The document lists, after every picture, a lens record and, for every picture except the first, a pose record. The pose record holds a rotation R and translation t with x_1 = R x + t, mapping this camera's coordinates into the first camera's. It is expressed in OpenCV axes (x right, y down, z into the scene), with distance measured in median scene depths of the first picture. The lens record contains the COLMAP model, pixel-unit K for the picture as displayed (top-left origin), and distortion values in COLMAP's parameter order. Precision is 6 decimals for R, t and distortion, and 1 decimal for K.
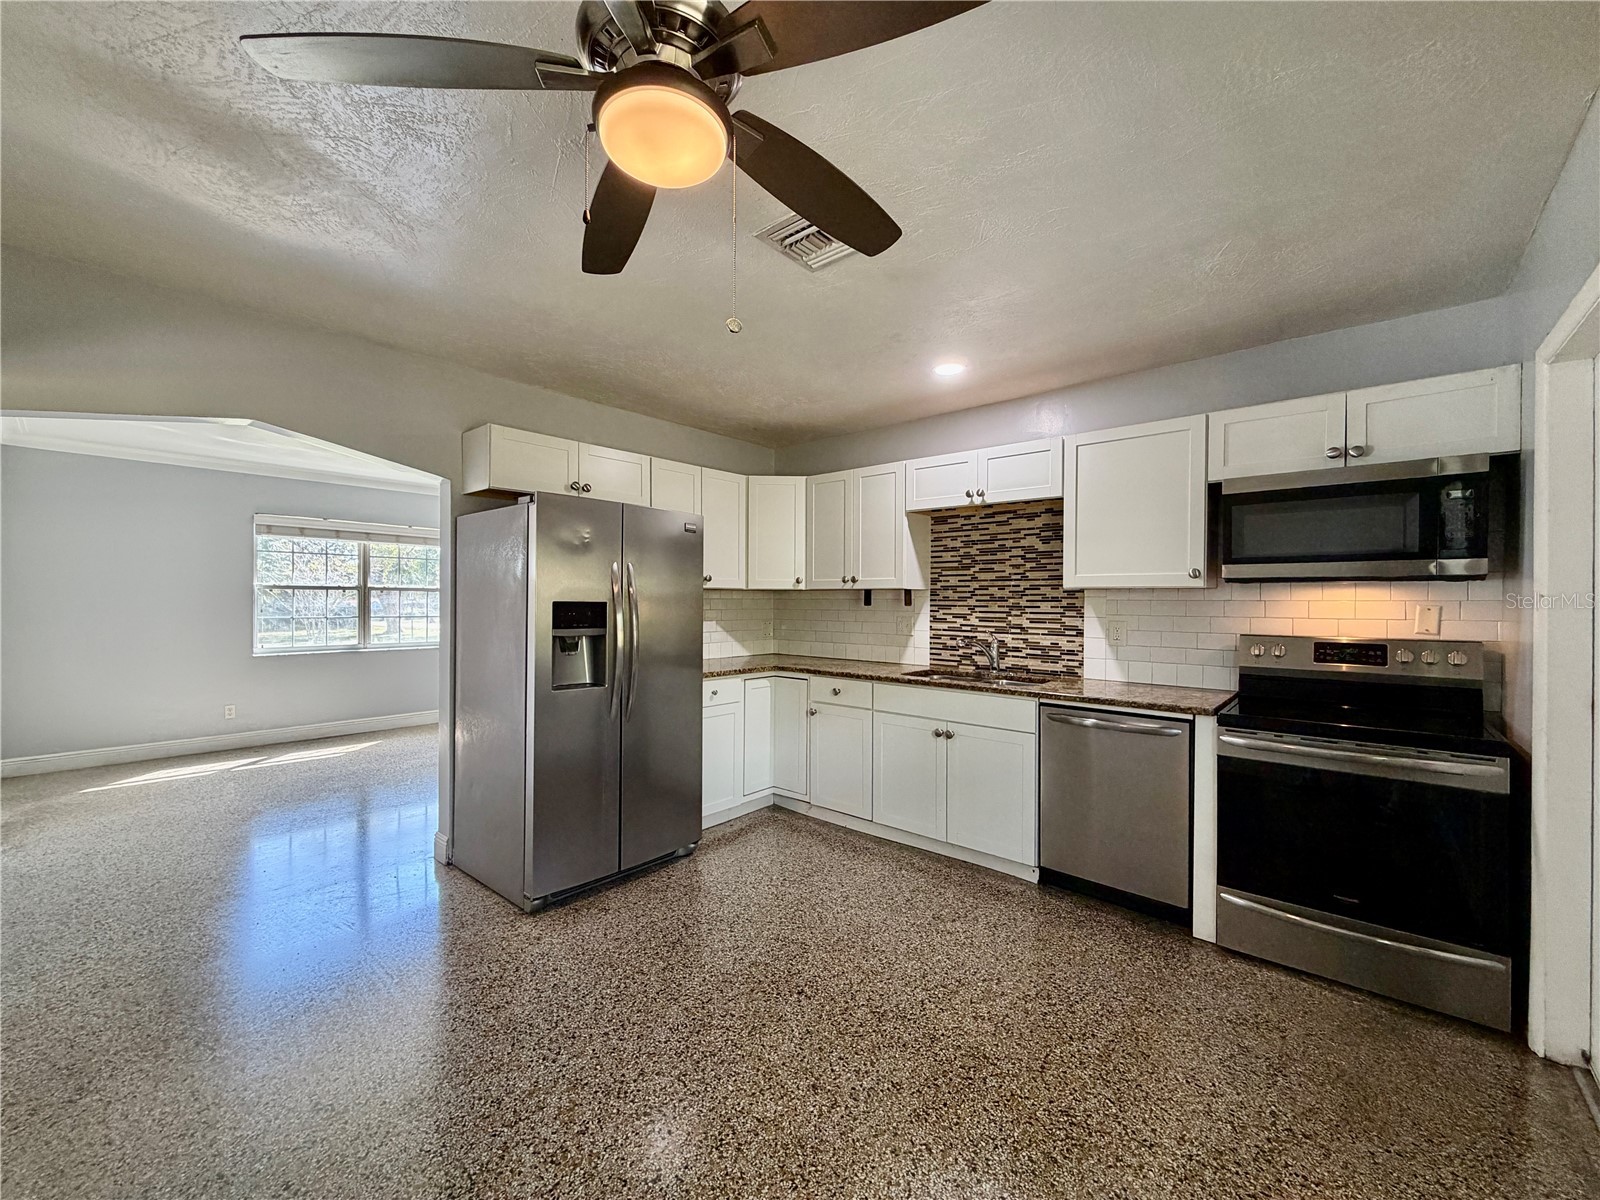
lens RADIAL K [[638.7, 0, 797.6], [0, 638.7, 603.5], [0, 0, 1]] dist [0.000962, -0.000126]
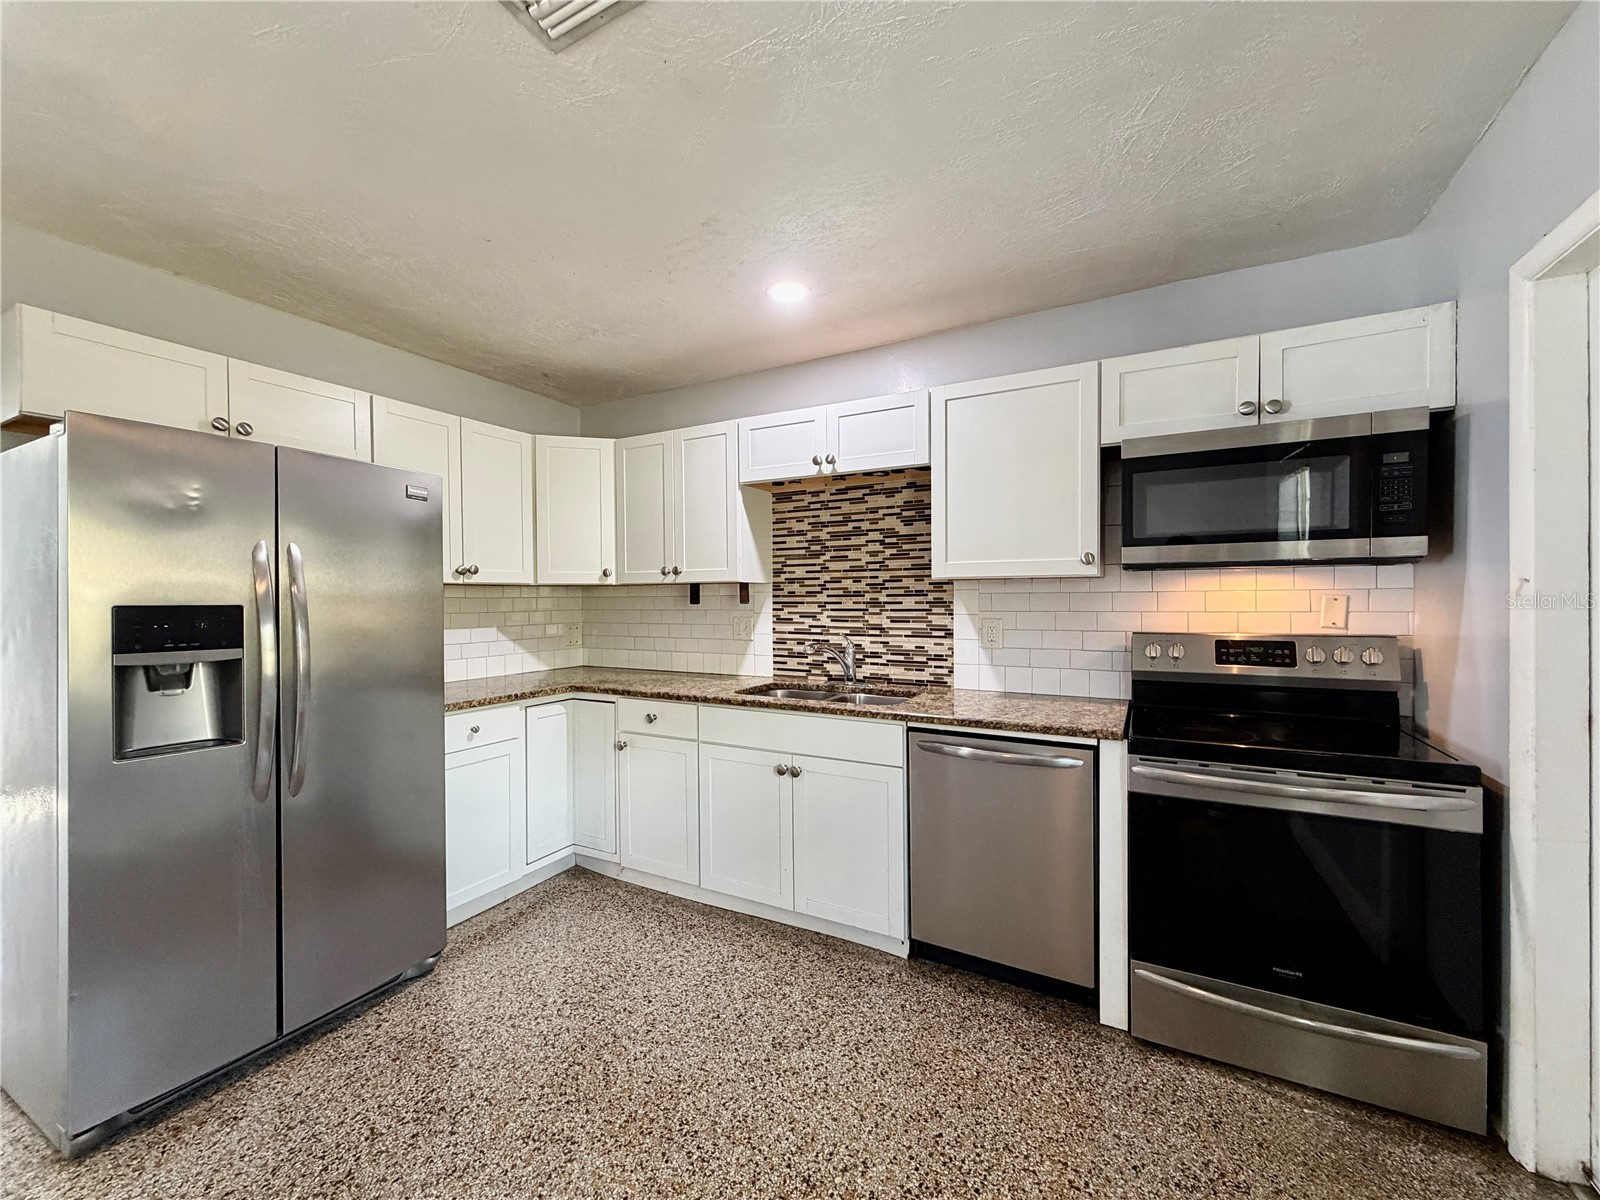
lens RADIAL K [[638.7, 0, 797.6], [0, 638.7, 603.5], [0, 0, 1]] dist [0.000962, -0.000126]
pose [[0.975239, -0.014700, 0.220665, 0.069606], [0.013759, 0.999889, 0.005802, -0.000200], [-0.220726, -0.002622, 0.975332, 0.237366]]
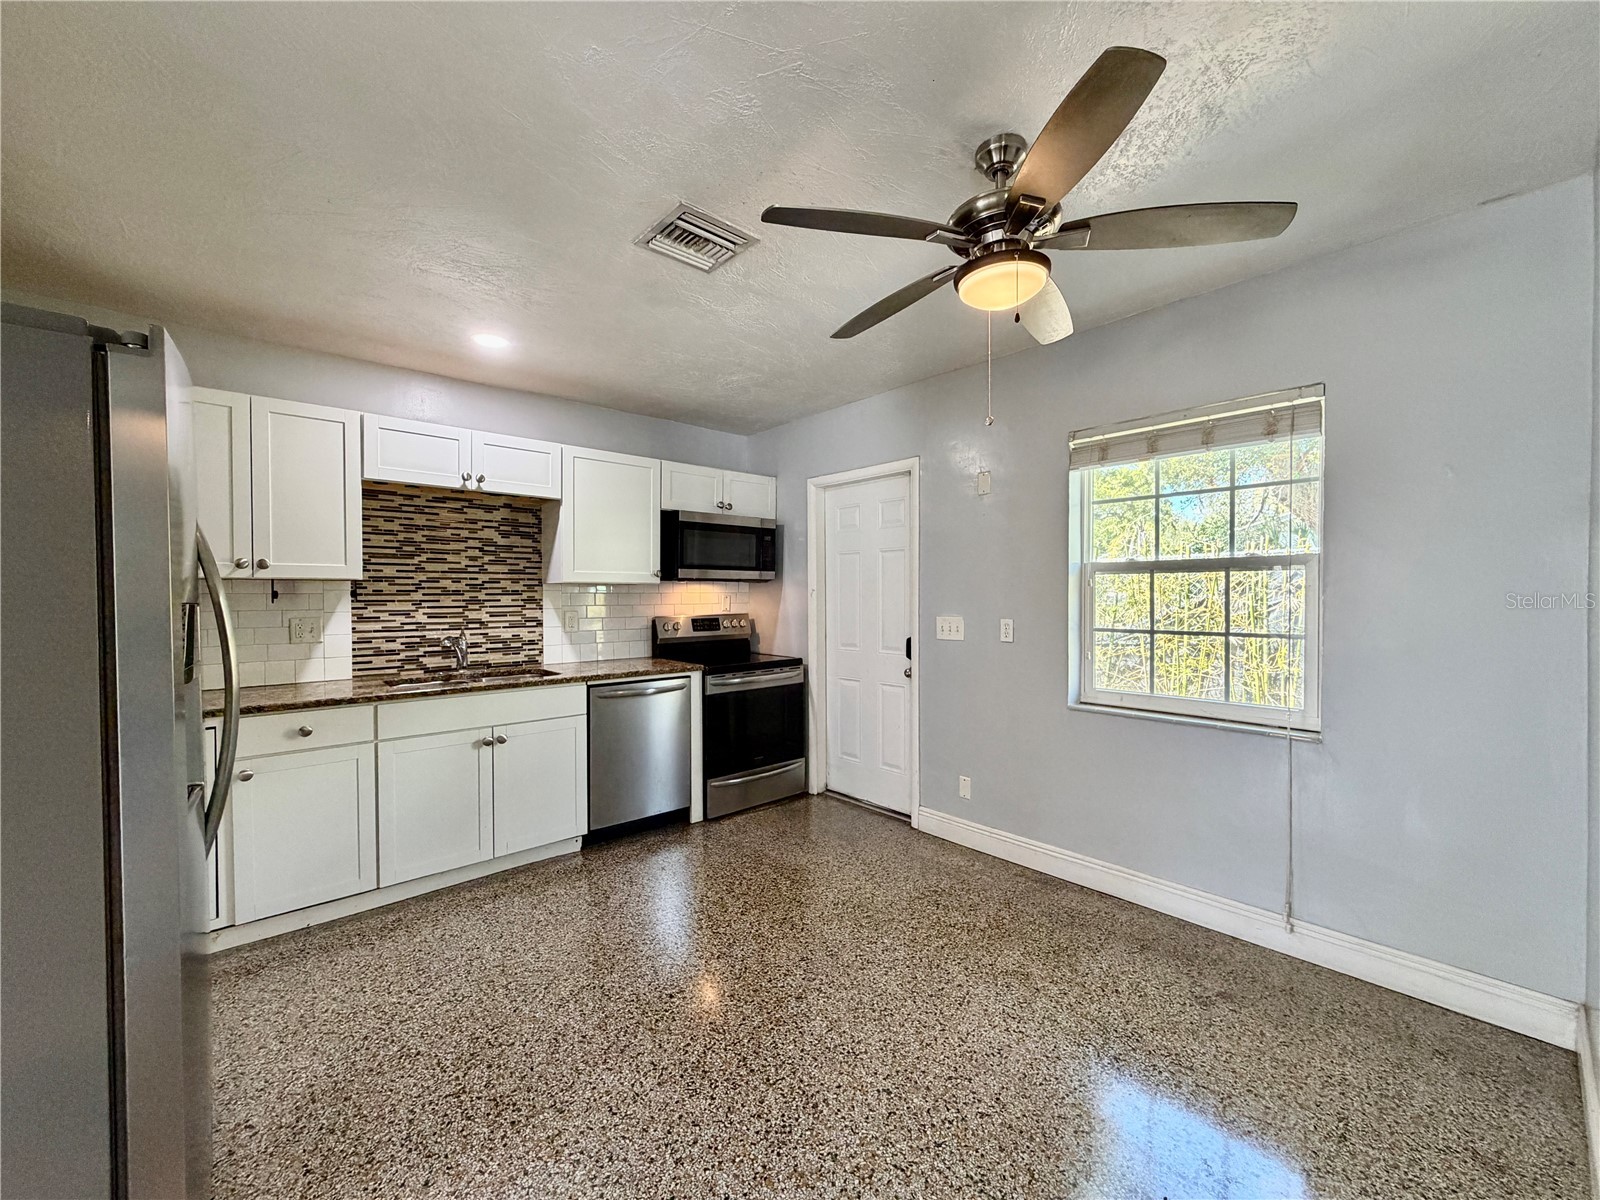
lens RADIAL K [[638.7, 0, 797.6], [0, 638.7, 603.5], [0, 0, 1]] dist [0.000962, -0.000126]
pose [[0.119115, -0.021746, 0.992642, -0.581148], [0.008173, 0.999748, 0.020921, -0.007064], [-0.992847, 0.005621, 0.119263, 0.429078]]
